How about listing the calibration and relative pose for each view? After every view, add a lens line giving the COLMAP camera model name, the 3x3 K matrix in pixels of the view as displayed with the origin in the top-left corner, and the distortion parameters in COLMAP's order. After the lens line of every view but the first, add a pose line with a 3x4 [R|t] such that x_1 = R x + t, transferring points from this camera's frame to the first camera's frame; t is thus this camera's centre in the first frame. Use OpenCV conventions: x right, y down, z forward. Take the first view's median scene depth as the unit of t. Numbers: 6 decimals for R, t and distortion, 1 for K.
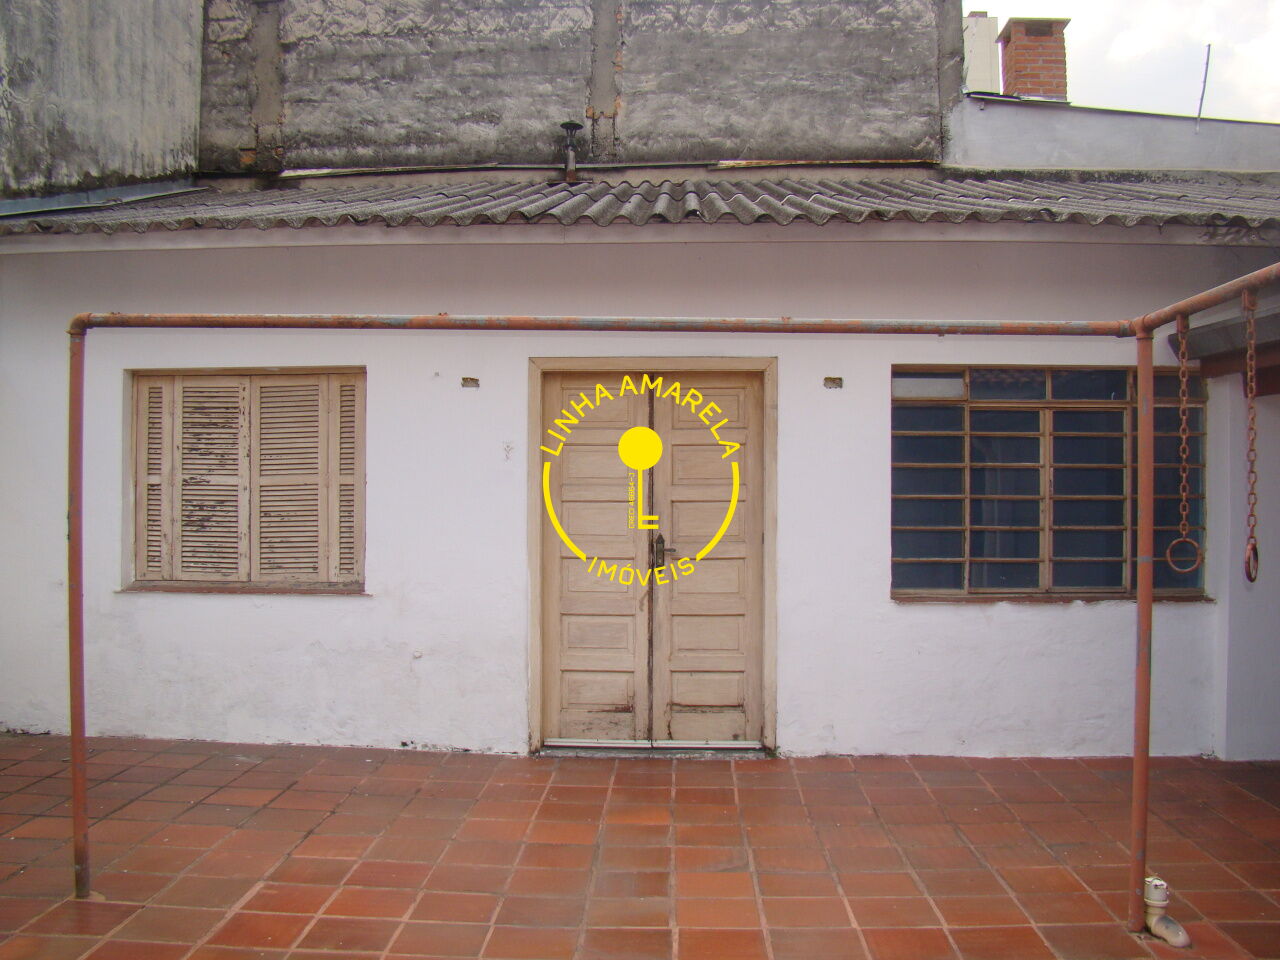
lens RADIAL K [[1181.6, 0, 638.9], [0, 1181.6, 474.2], [0, 0, 1]] dist [-0.115635, 0.000000]
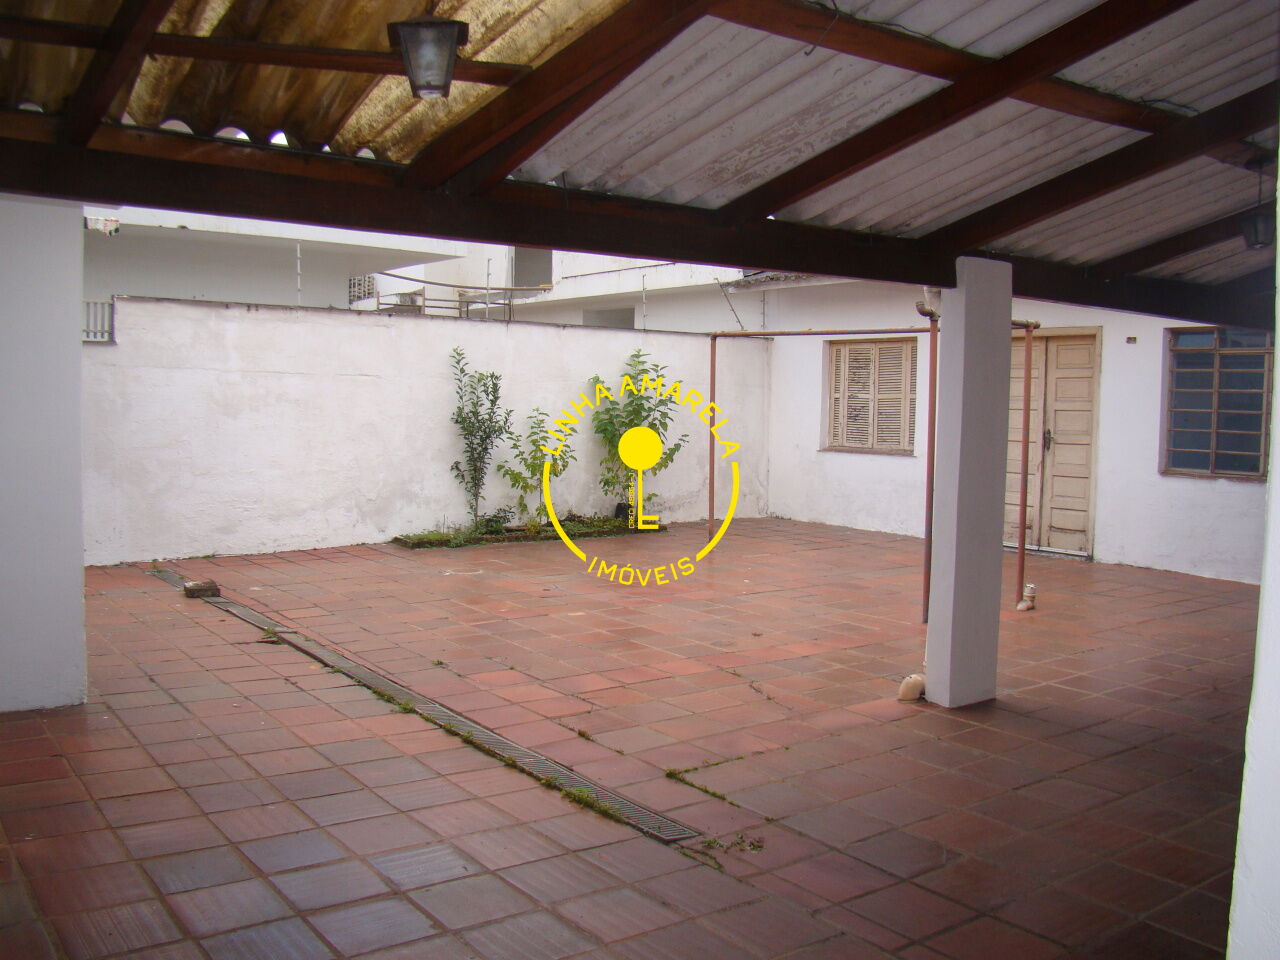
lens RADIAL K [[1181.6, 0, 638.6], [0, 1181.6, 484.4], [0, 0, 1]] dist [-0.115635, 0.000000]
pose [[0.621641, 0.064124, -0.780673, 0.984727], [-0.007370, 0.997078, 0.076030, 0.005957], [0.783268, -0.041510, 0.620297, -0.543183]]
